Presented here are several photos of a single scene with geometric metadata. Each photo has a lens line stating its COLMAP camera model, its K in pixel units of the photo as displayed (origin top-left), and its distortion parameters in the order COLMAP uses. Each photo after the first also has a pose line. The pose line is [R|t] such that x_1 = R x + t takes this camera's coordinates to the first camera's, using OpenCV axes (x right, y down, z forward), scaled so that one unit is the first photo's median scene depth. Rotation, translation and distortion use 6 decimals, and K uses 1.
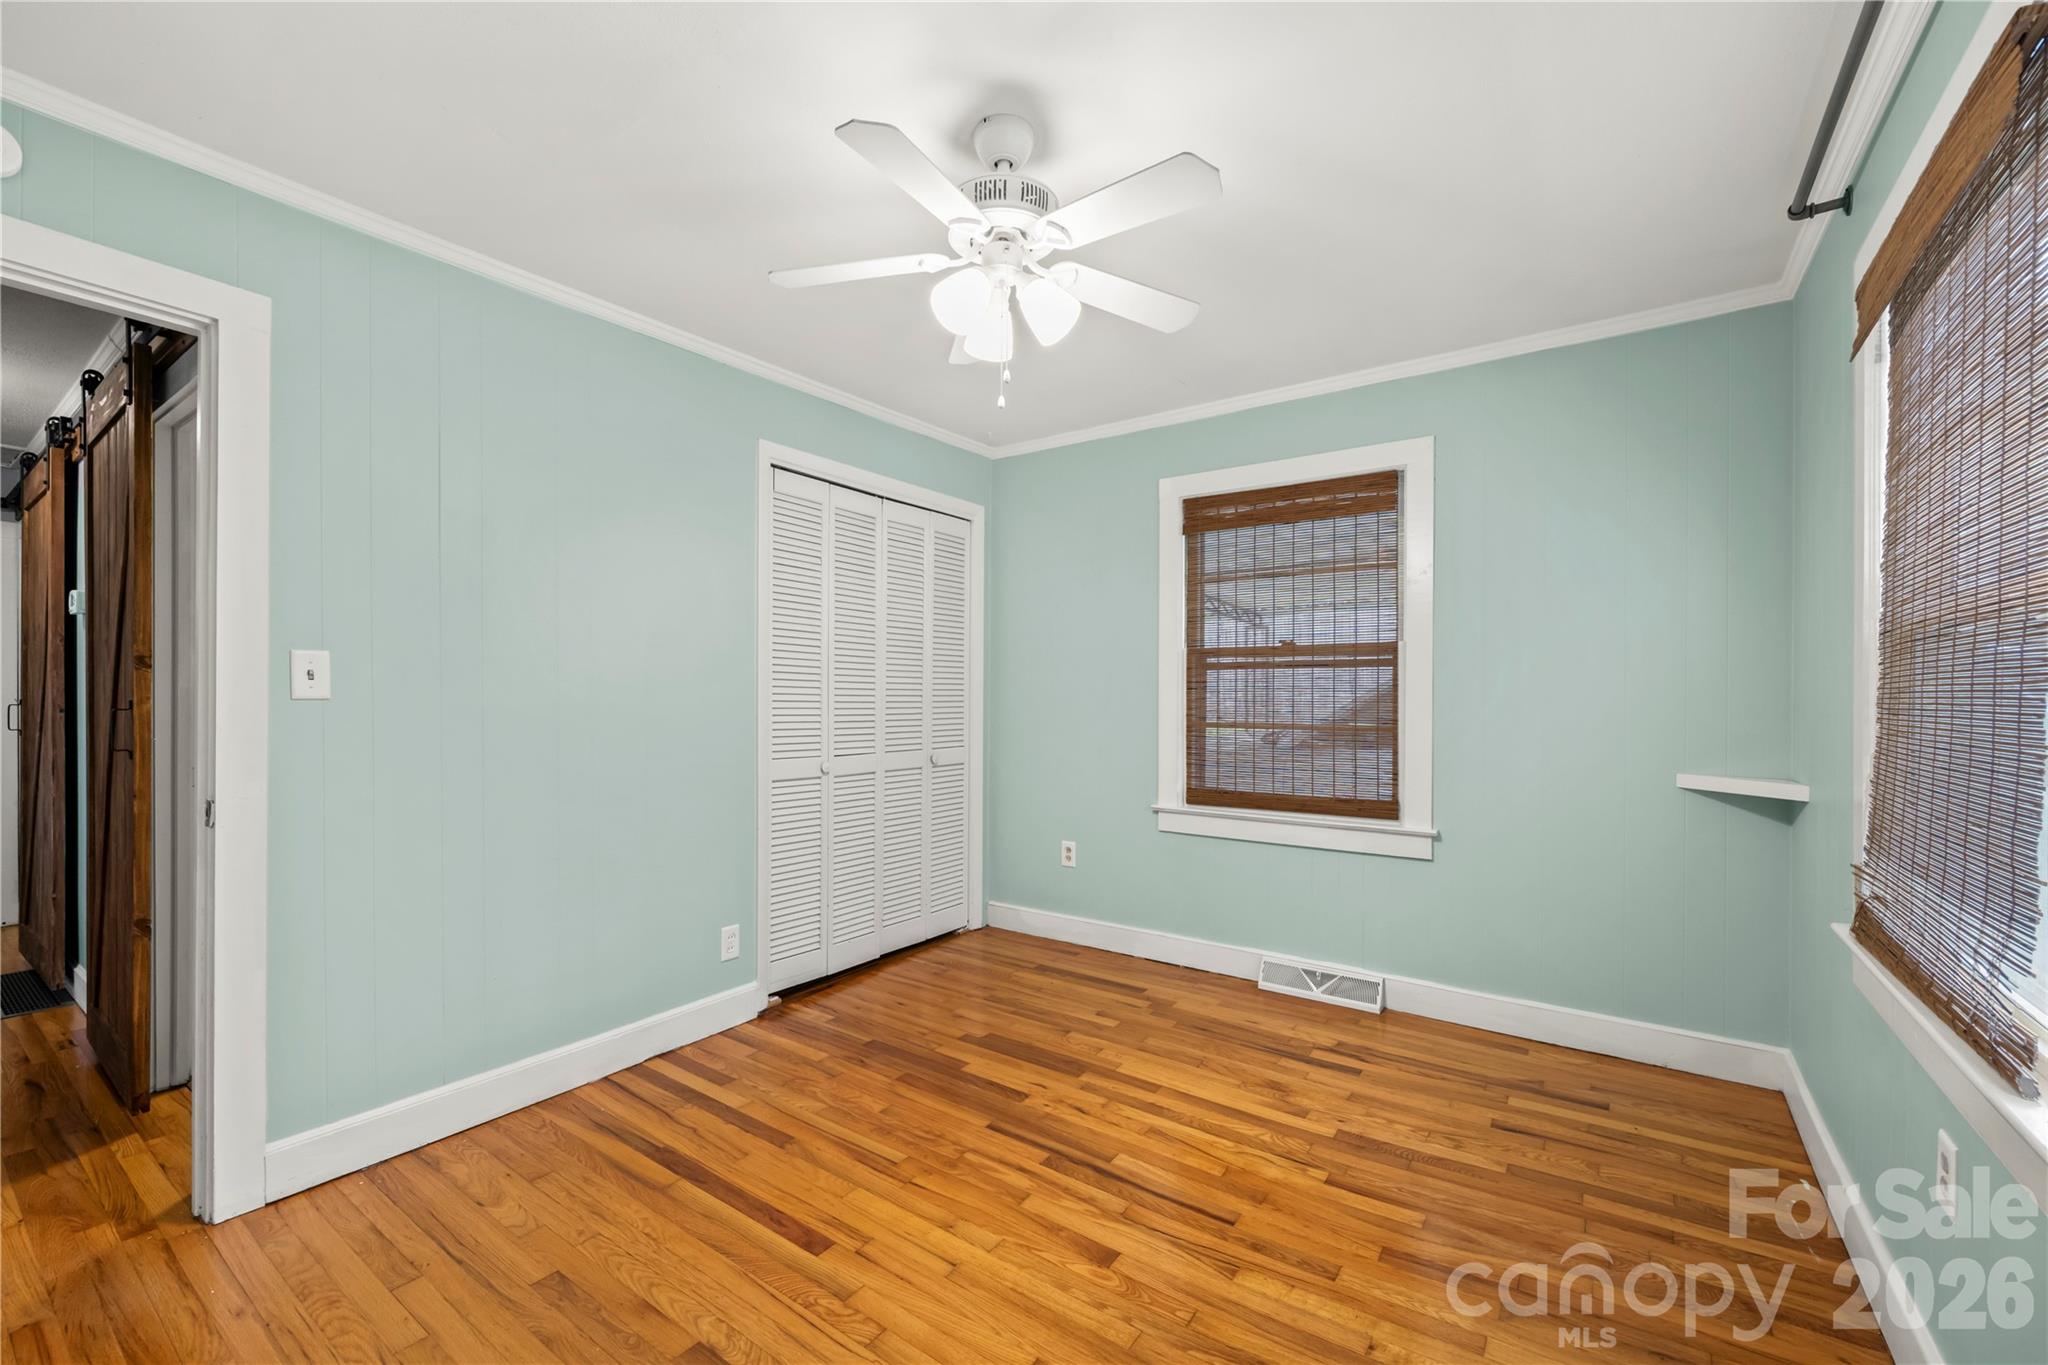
lens RADIAL K [[813.5, 0, 993.6], [0, 813.5, 697.0], [0, 0, 1]] dist [-0.001897, 0.000264]
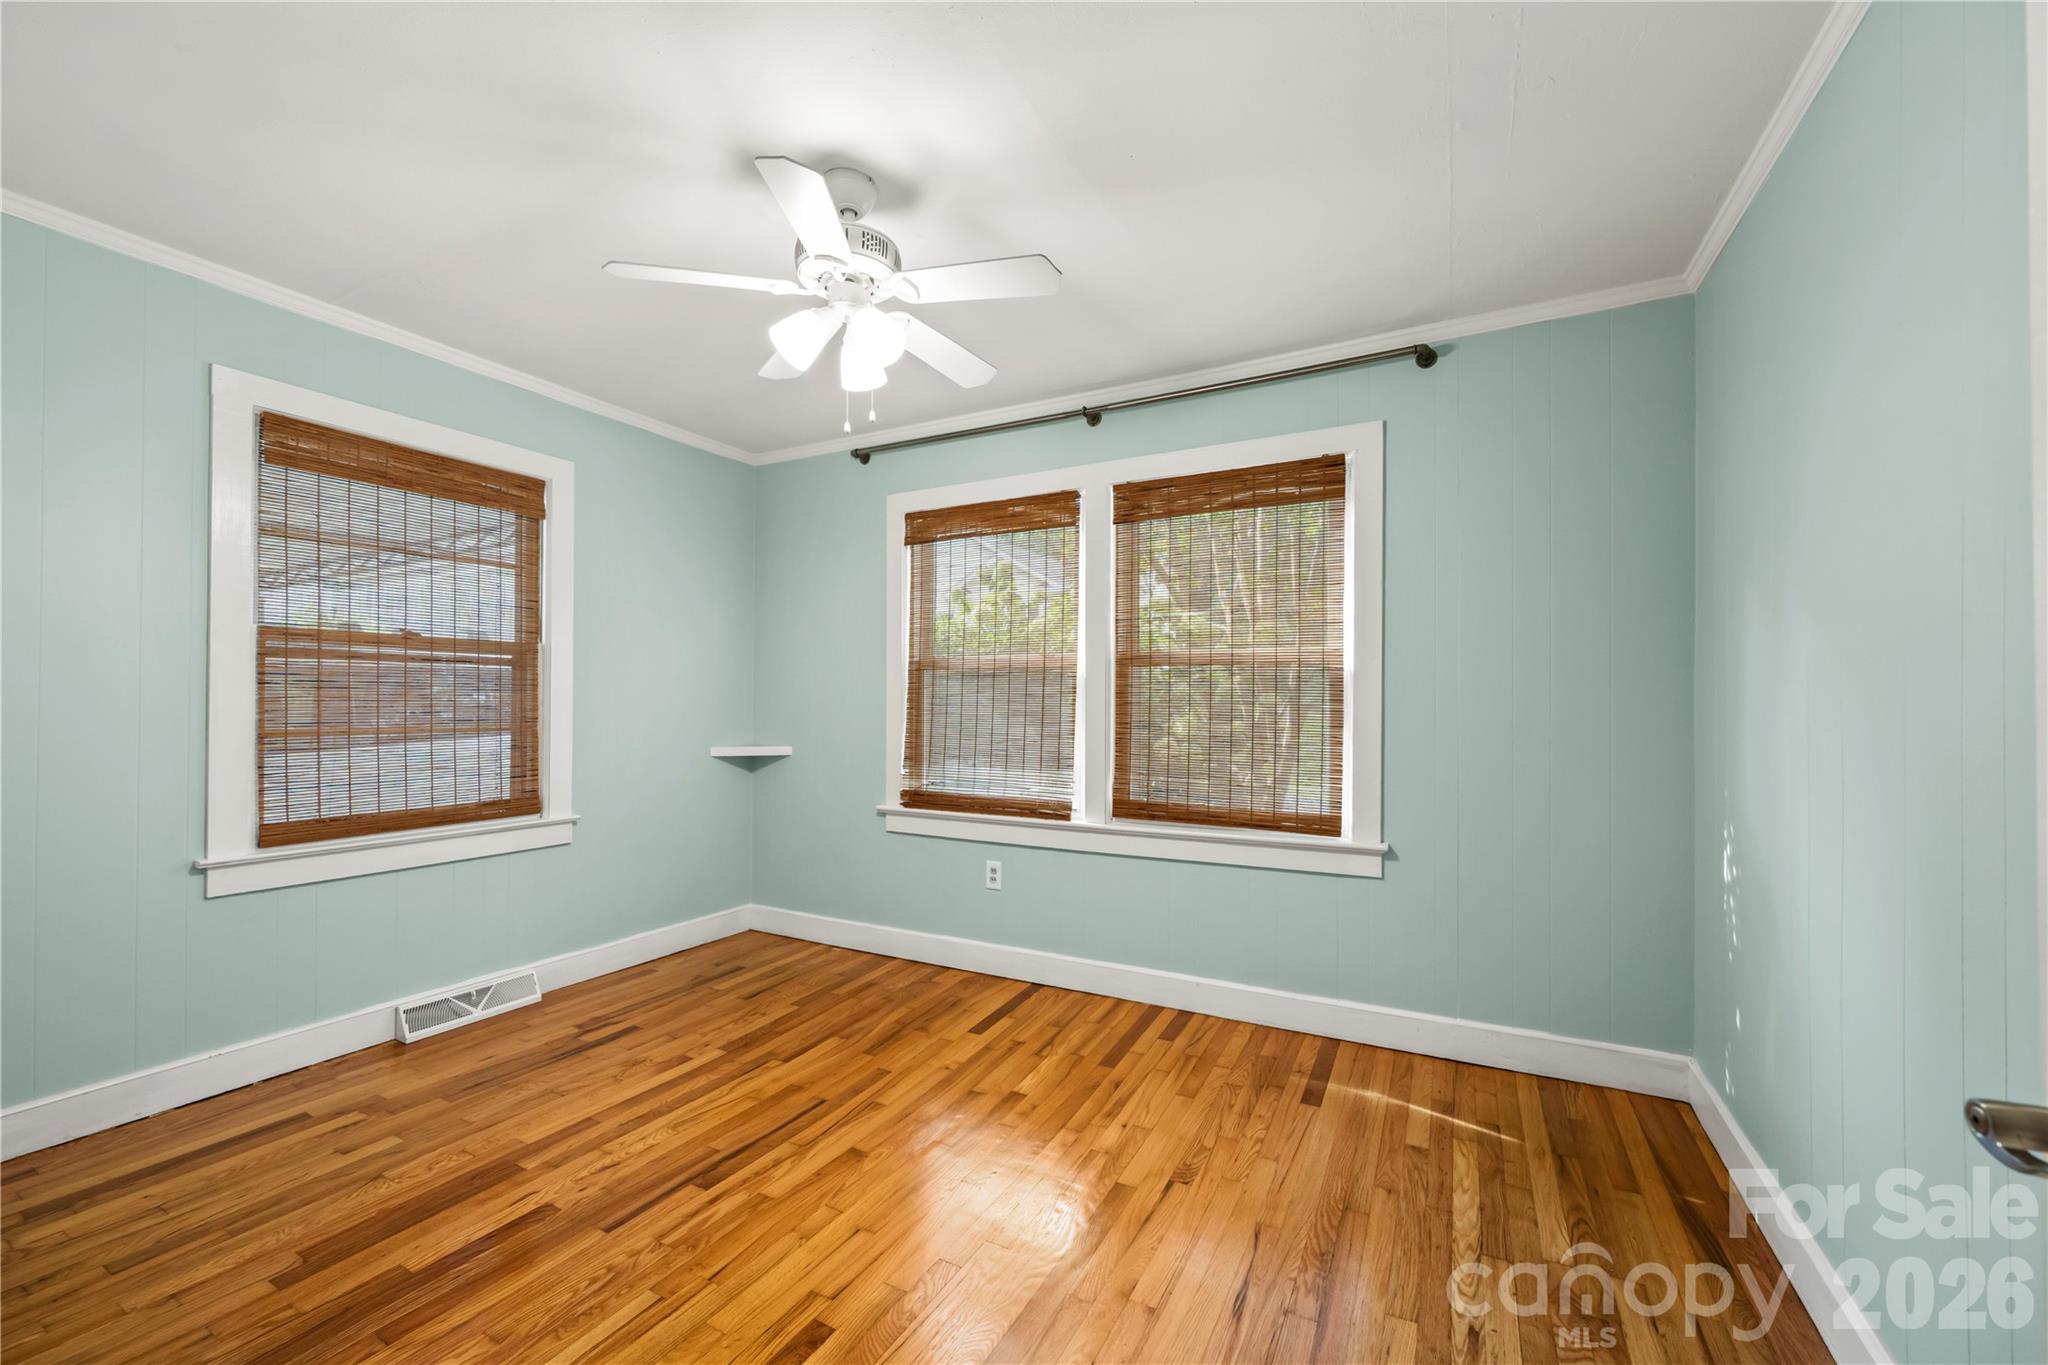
lens RADIAL K [[813.5, 0, 1023.5], [0, 813.5, 699.2], [0, 0, 1]] dist [-0.001897, 0.000264]
pose [[-0.118497, -0.001063, 0.992954, -0.714269], [-0.001513, 0.999998, 0.000890, 0.002460], [-0.992953, -0.001397, -0.118499, 0.578523]]
